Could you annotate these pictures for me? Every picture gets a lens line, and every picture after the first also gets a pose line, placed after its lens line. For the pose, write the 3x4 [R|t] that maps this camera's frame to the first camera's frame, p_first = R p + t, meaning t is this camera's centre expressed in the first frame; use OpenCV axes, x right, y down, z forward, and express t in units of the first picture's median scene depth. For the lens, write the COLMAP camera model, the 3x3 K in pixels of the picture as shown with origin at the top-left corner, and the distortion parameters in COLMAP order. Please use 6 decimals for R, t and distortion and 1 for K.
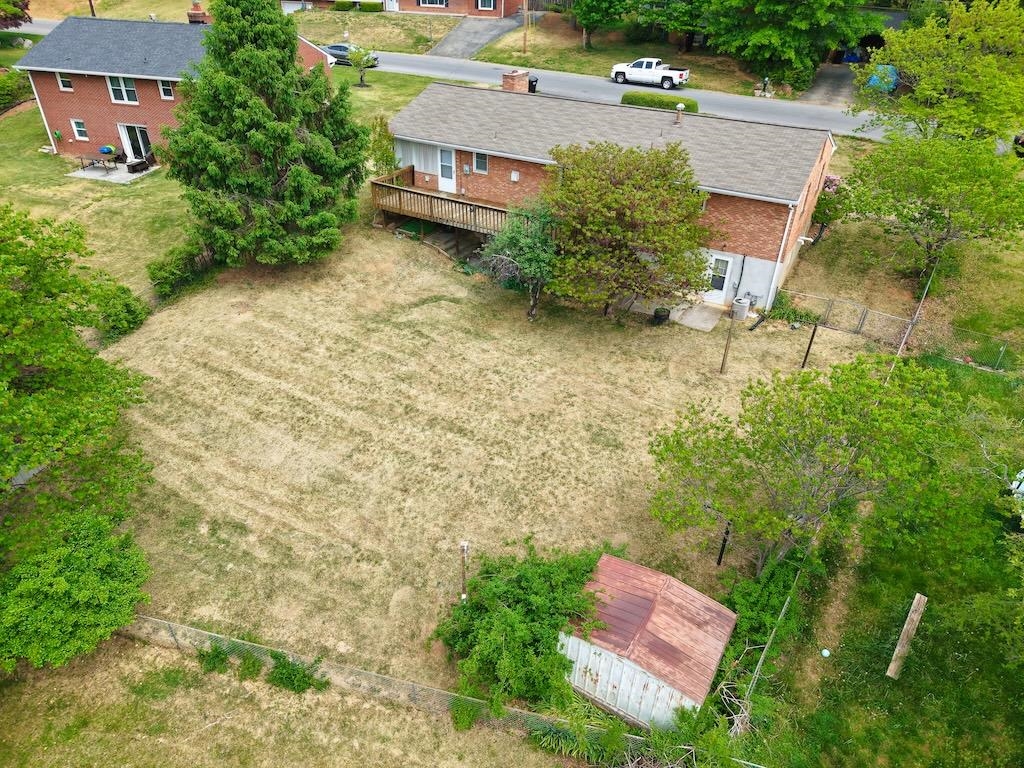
lens RADIAL K [[686.7, 0, 512.0], [0, 686.7, 384.0], [0, 0, 1]] dist [0.007428, -0.001100]
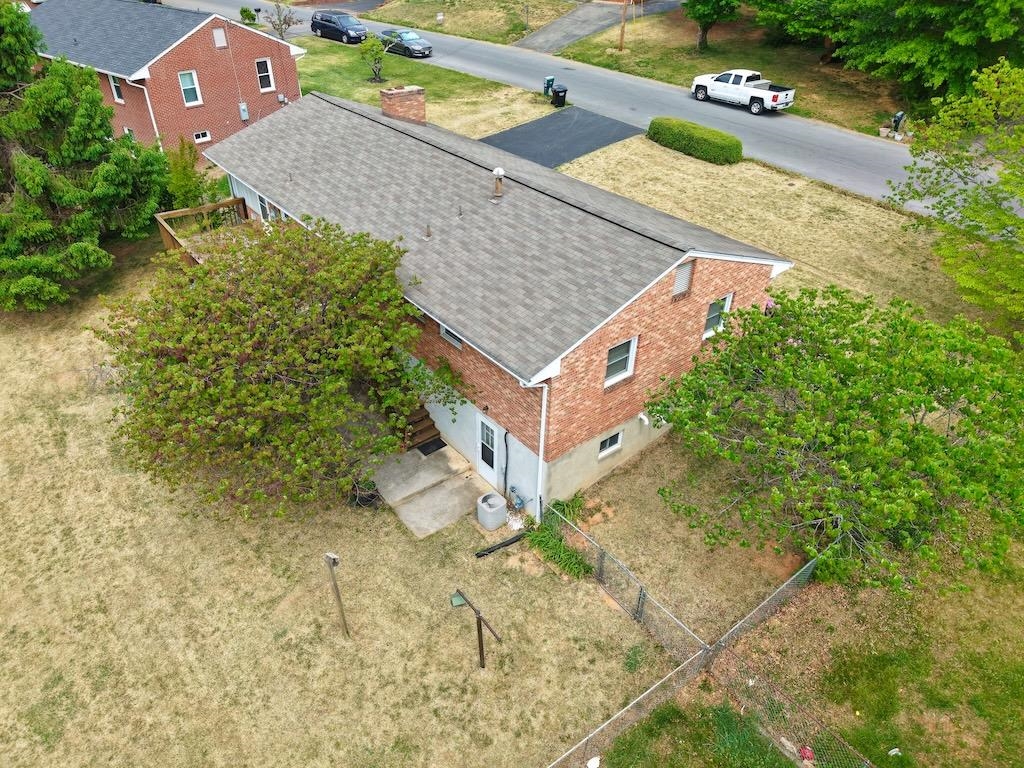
lens RADIAL K [[686.7, 0, 512.0], [0, 686.7, 384.0], [0, 0, 1]] dist [0.007428, -0.001100]
pose [[0.929536, 0.209264, -0.303598, 0.266850], [-0.200620, 0.977845, 0.059763, -0.136383], [0.309378, 0.005356, 0.950924, 0.216700]]
